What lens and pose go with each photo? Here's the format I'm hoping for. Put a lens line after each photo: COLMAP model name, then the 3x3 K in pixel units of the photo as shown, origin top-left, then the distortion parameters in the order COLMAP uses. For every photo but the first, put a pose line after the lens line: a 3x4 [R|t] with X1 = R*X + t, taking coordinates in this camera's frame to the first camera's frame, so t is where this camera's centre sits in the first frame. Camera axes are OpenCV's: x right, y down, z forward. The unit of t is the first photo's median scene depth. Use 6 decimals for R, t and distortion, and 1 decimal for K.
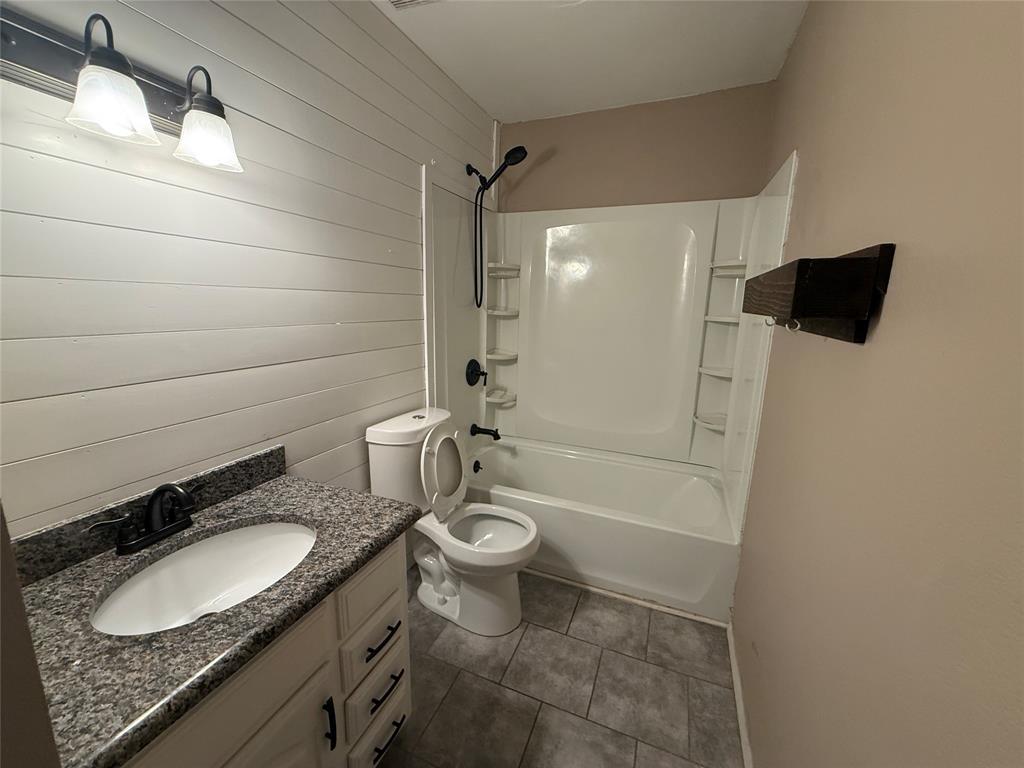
lens RADIAL K [[409.0, 0, 509.3], [0, 409.0, 384.7], [0, 0, 1]] dist [-0.001181, 0.000081]
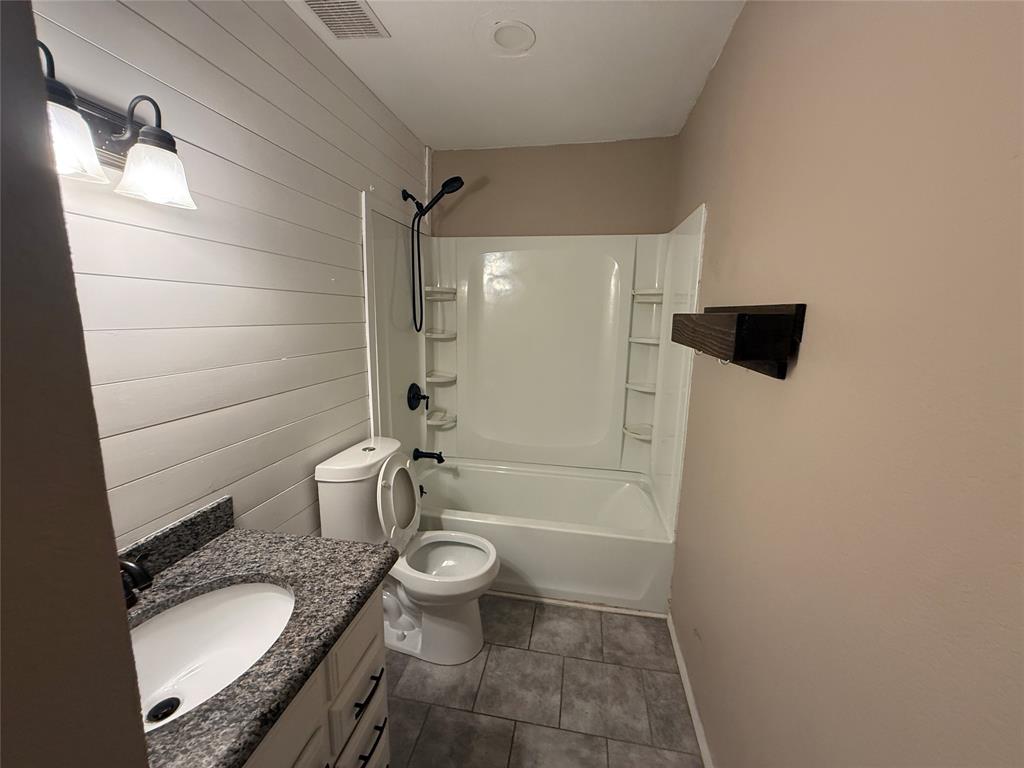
lens RADIAL K [[409.0, 0, 510.1], [0, 409.0, 384.9], [0, 0, 1]] dist [-0.001181, 0.000081]
pose [[0.977513, -0.040632, 0.206922, -0.100975], [0.045384, 0.998803, -0.018269, -0.045813], [-0.205932, 0.027249, 0.978187, -0.024270]]
